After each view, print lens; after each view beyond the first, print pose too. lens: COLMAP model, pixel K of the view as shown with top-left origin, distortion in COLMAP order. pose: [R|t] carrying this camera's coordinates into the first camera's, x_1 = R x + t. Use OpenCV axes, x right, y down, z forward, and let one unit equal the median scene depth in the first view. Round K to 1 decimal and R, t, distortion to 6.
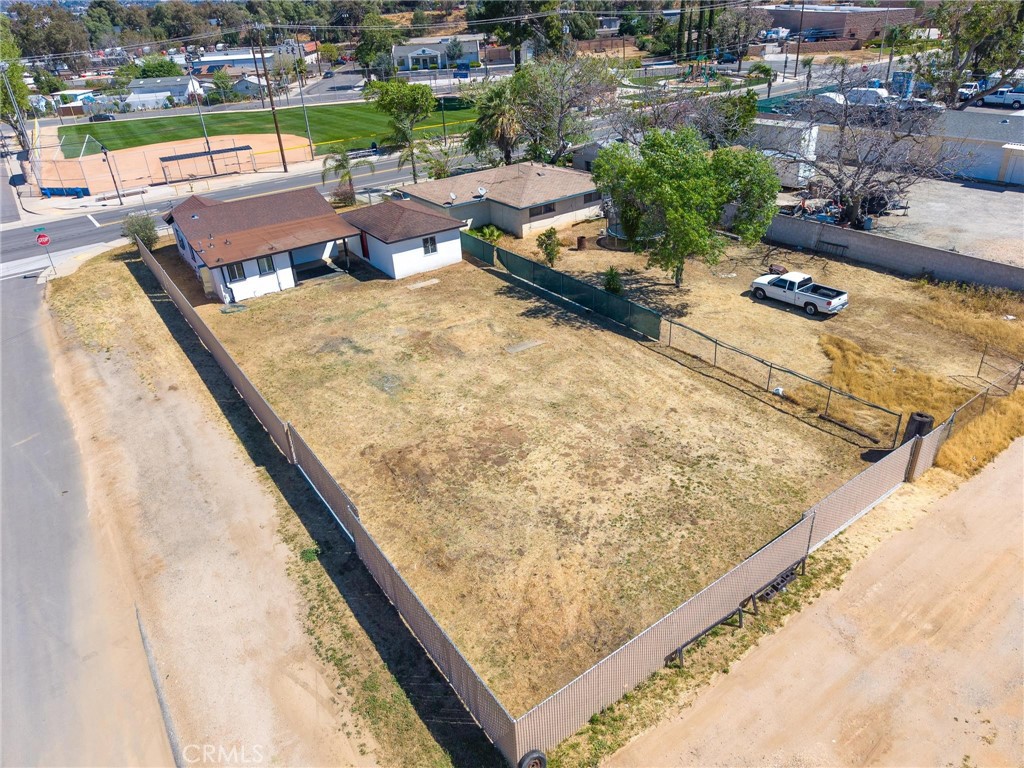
lens RADIAL K [[676.3, 0, 510.1], [0, 676.3, 382.7], [0, 0, 1]] dist [0.070731, -0.096824]
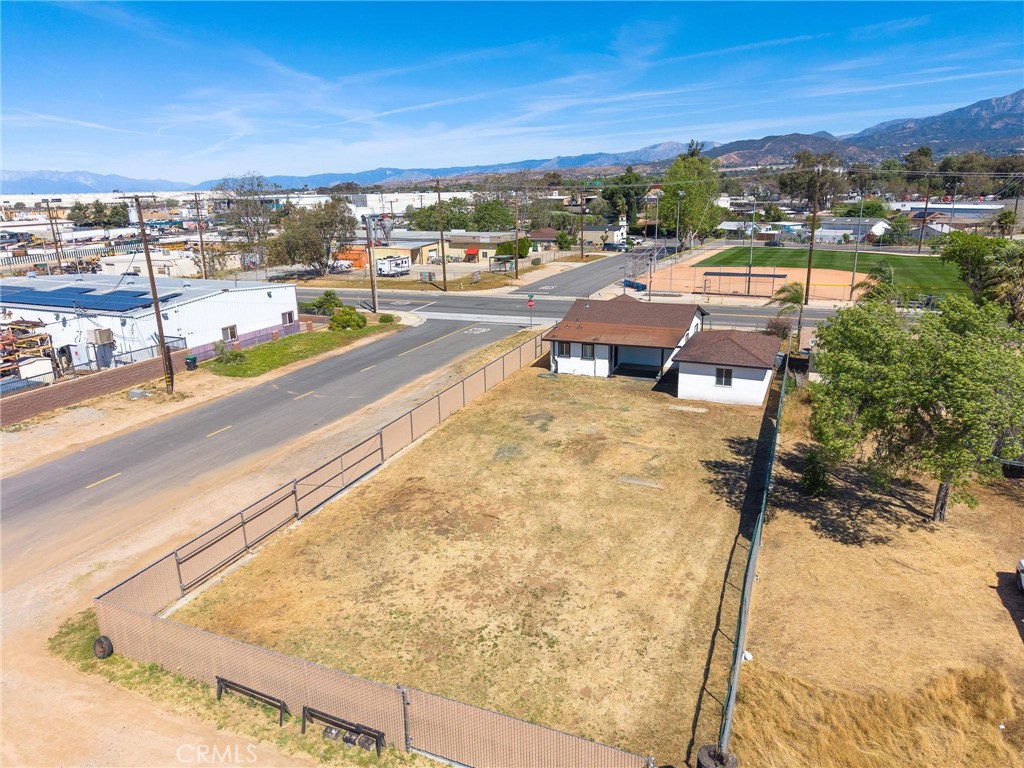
lens RADIAL K [[676.3, 0, 510.1], [0, 676.3, 382.7], [0, 0, 1]] dist [0.070731, -0.096824]
pose [[0.519147, 0.277786, -0.808283, 0.610231], [-0.422939, 0.905298, 0.039481, -0.132268], [0.742704, 0.321358, 0.587470, 0.280885]]
